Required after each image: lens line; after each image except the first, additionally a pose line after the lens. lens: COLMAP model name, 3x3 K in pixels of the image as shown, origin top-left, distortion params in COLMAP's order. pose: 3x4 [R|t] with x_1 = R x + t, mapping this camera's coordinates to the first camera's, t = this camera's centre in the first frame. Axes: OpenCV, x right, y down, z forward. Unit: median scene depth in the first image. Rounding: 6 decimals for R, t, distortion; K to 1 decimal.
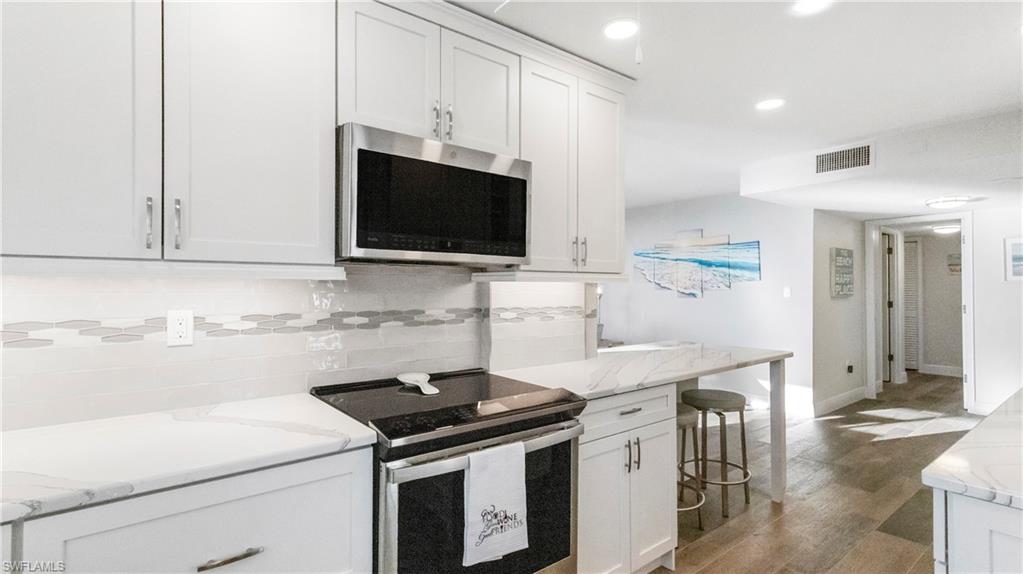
lens RADIAL K [[487.7, 0, 511.5], [0, 487.7, 287.0], [0, 0, 1]] dist [-0.000027, 0.000090]
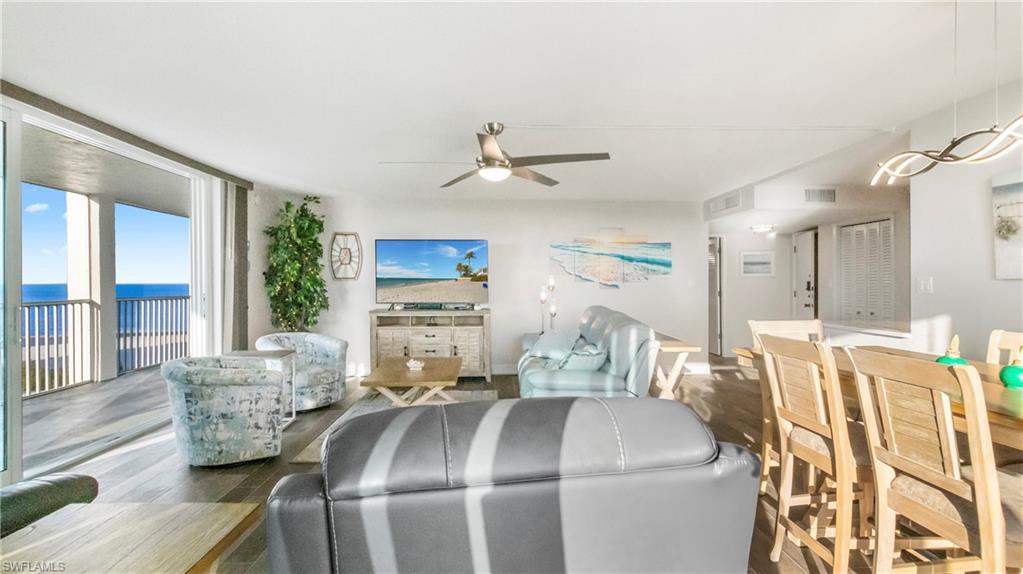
lens RADIAL K [[487.7, 0, 511.5], [0, 487.7, 287.0], [0, 0, 1]] dist [-0.000027, 0.000090]
pose [[0.580000, -0.006751, 0.814588, -0.684902], [-0.002768, 0.999944, 0.010258, 0.007382], [-0.814612, -0.008204, 0.579949, 0.542295]]
